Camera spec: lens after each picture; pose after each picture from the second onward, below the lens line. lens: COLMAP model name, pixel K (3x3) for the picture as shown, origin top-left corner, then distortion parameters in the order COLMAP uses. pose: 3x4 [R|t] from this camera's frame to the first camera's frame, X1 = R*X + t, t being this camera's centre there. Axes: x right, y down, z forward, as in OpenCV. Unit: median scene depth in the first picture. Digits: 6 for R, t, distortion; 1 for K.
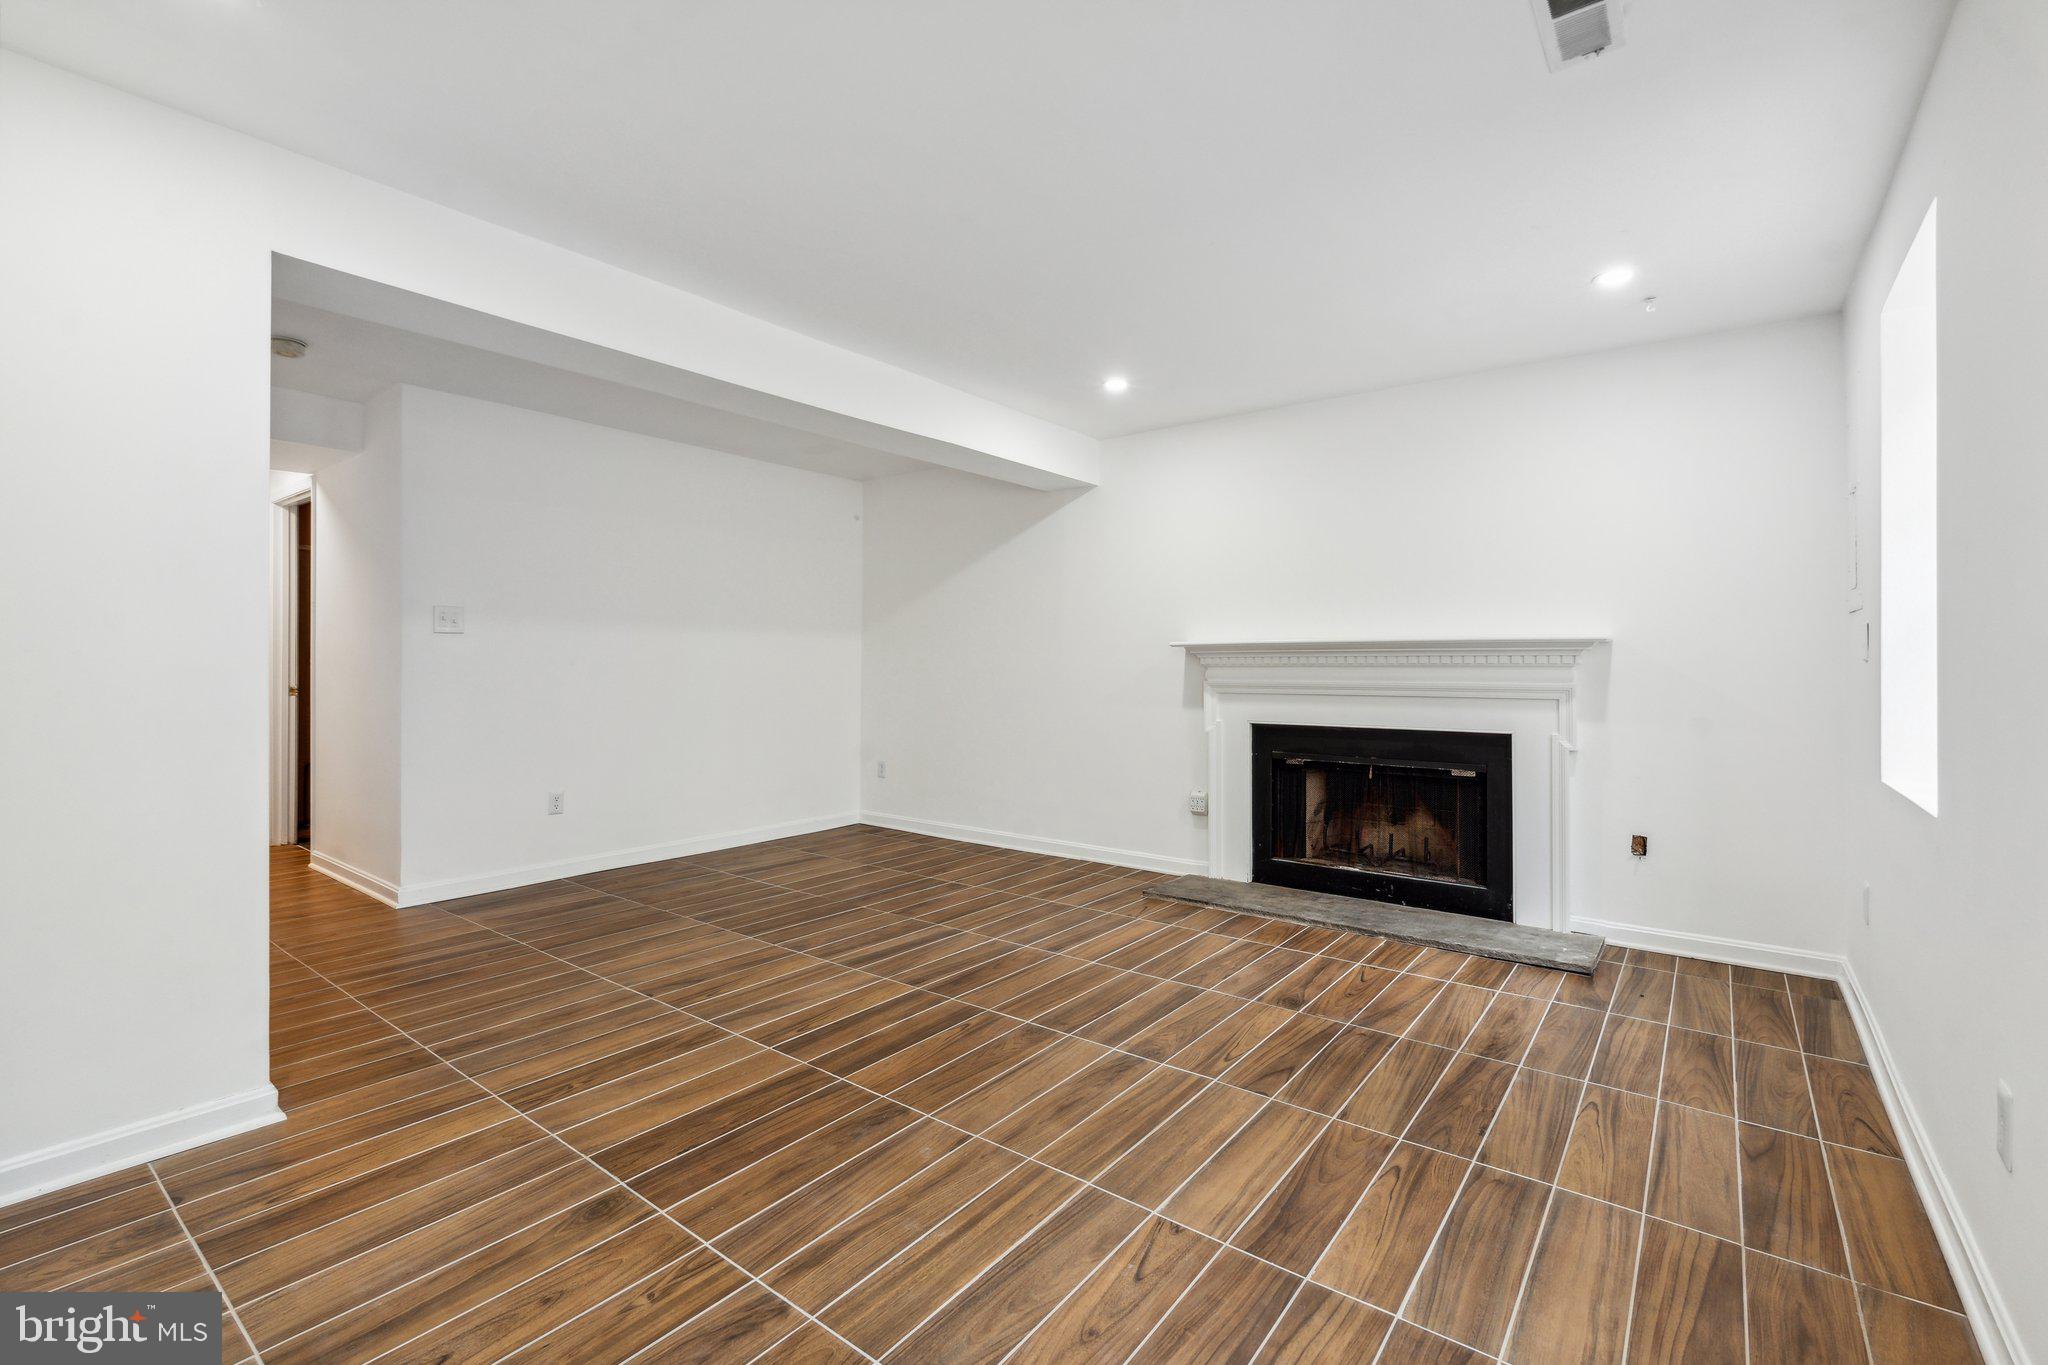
lens RADIAL K [[906.5, 0, 1021.8], [0, 906.5, 650.7], [0, 0, 1]] dist [-0.003988, 0.000371]
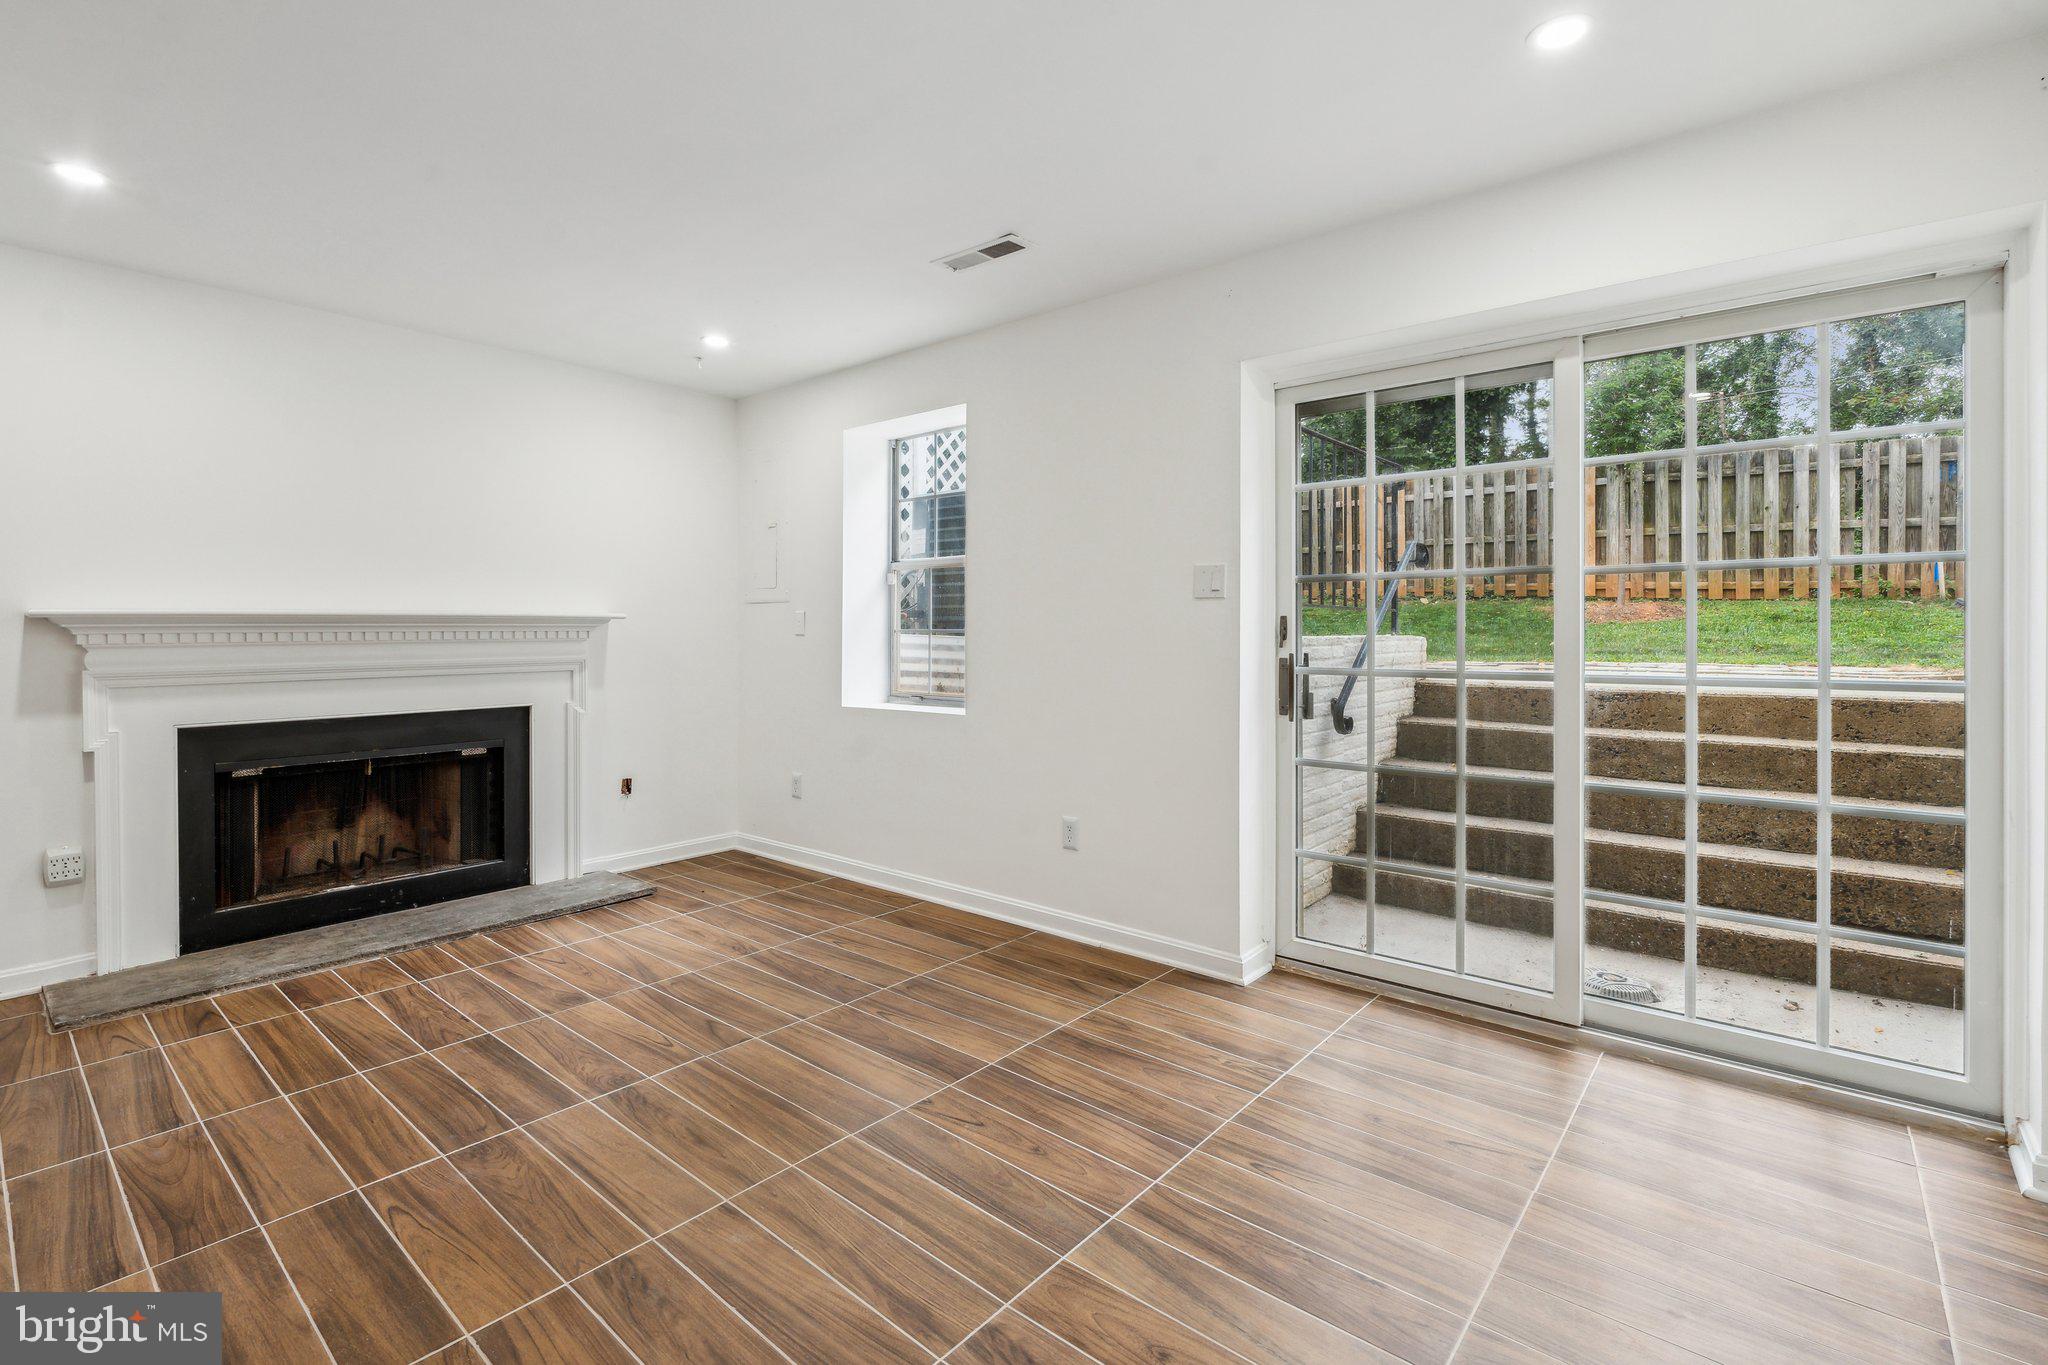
lens RADIAL K [[933.1, 0, 1017.9], [0, 933.1, 630.9], [0, 0, 1]] dist [-0.002363, -0.000191]
pose [[0.049131, -0.002594, 0.998789, -0.673645], [-0.011025, 0.999934, 0.003139, -0.006127], [-0.998732, -0.011166, 0.049099, 0.505430]]
